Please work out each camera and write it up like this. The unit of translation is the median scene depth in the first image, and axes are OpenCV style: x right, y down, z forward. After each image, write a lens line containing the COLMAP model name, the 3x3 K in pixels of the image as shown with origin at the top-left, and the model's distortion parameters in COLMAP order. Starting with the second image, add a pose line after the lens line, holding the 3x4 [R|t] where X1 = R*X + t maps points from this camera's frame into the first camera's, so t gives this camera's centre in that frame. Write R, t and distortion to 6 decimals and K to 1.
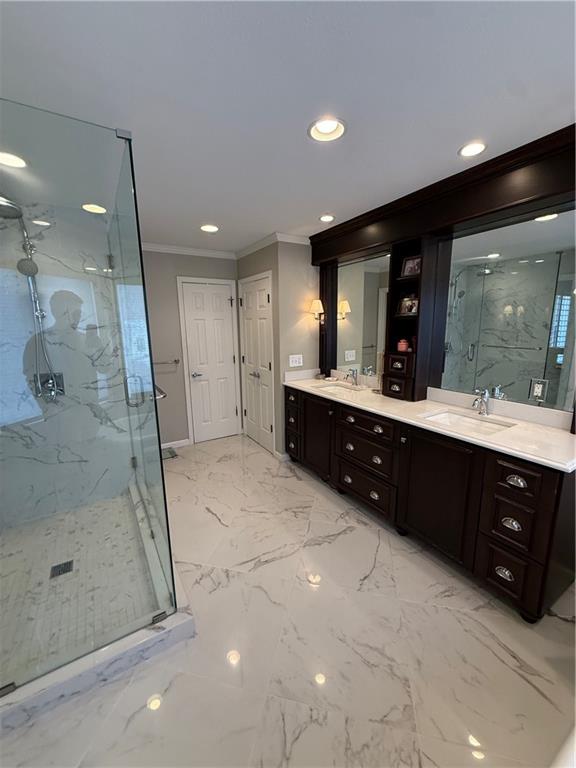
lens RADIAL K [[305.6, 0, 287.1], [0, 305.6, 382.4], [0, 0, 1]] dist [-0.002101, 0.000122]
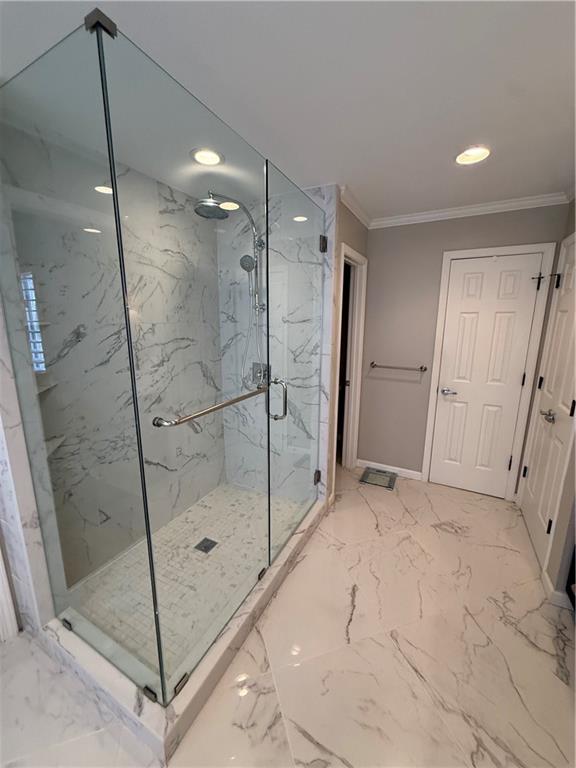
lens RADIAL K [[305.6, 0, 287.1], [0, 305.6, 382.4], [0, 0, 1]] dist [-0.002101, 0.000122]
pose [[0.503740, 0.186429, -0.843499, 0.113378], [-0.172762, 0.978451, 0.113082, -0.066418], [0.846404, 0.088761, 0.525093, 0.343435]]
